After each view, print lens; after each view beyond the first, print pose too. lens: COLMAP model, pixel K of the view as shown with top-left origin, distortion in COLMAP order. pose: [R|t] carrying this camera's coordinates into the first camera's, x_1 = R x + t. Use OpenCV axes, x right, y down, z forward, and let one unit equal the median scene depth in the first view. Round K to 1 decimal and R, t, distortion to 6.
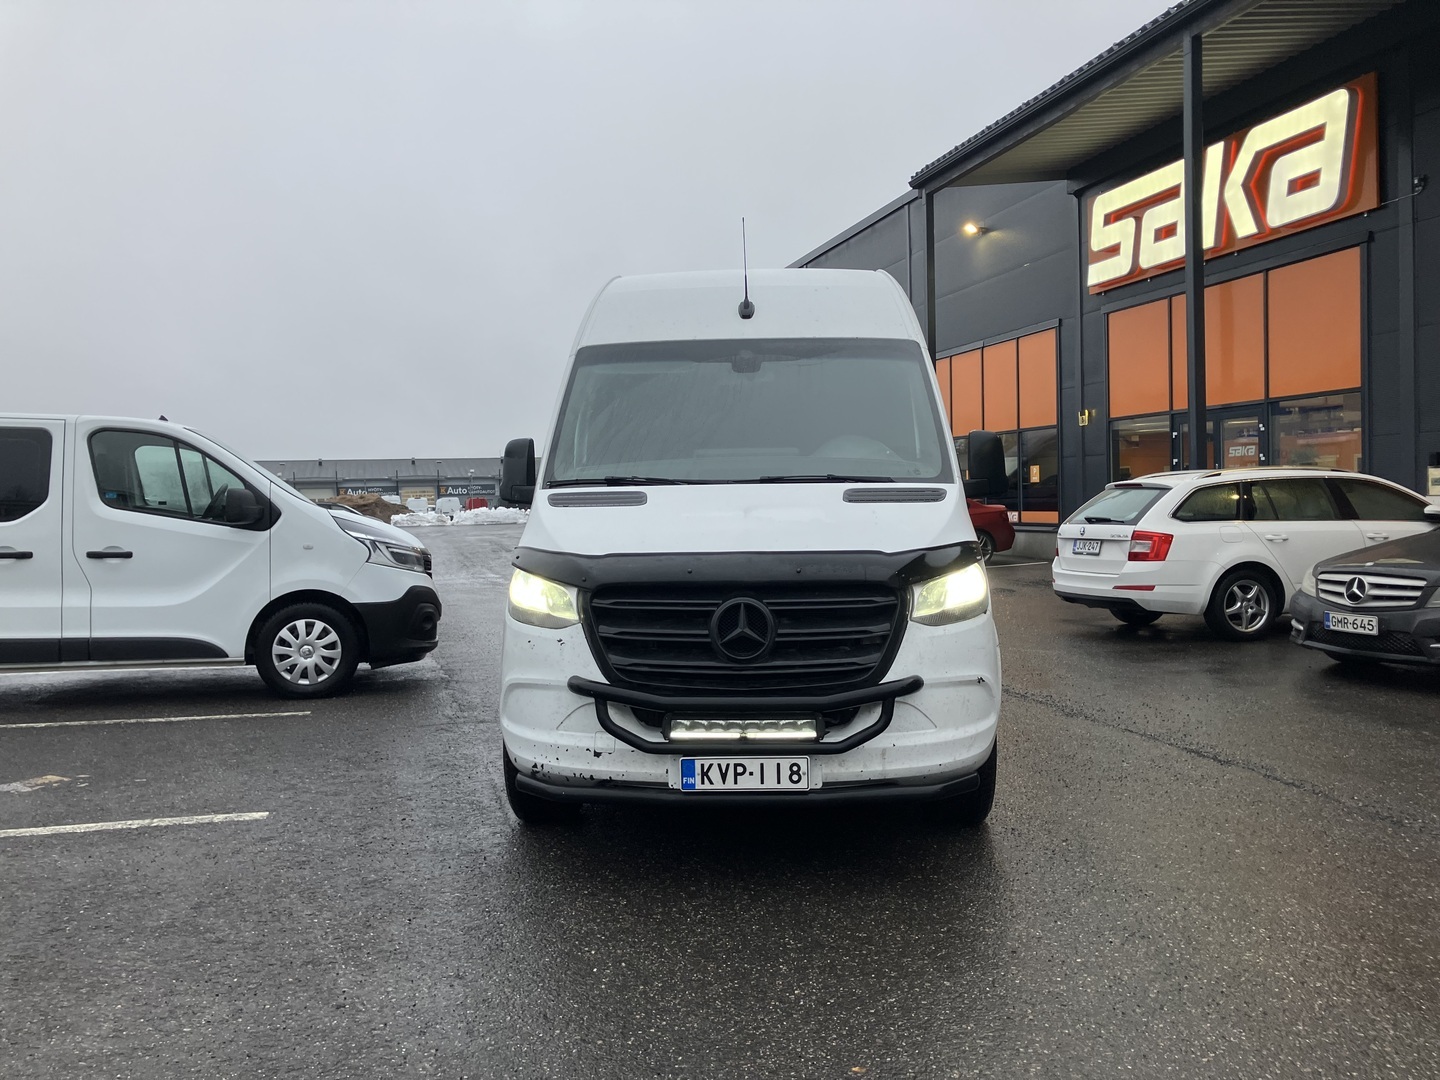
lens RADIAL K [[1235.0, 0, 720.0], [0, 1235.0, 540.0], [0, 0, 1]] dist [0.006970, 0.002733]
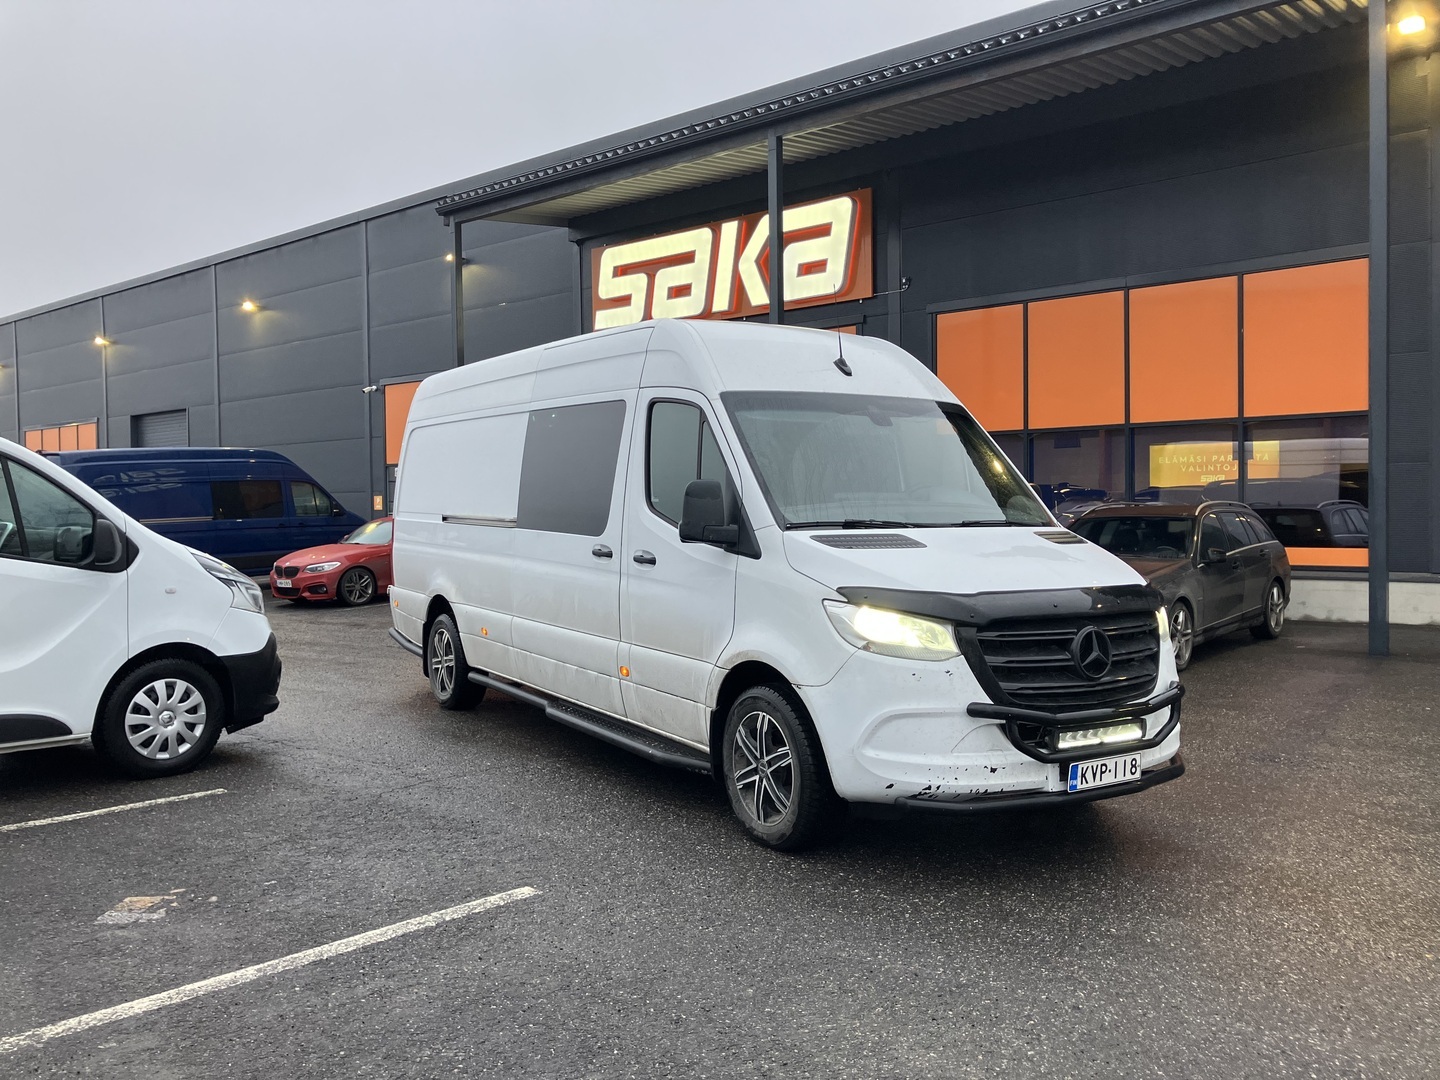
lens RADIAL K [[1219.0, 0, 720.0], [0, 1219.0, 540.0], [0, 0, 1]] dist [0.081182, -0.106859]
pose [[0.816338, -0.003792, 0.577561, -0.734609], [0.011719, 0.999881, -0.010000, -0.022309], [-0.577455, 0.014932, 0.816286, 0.173313]]
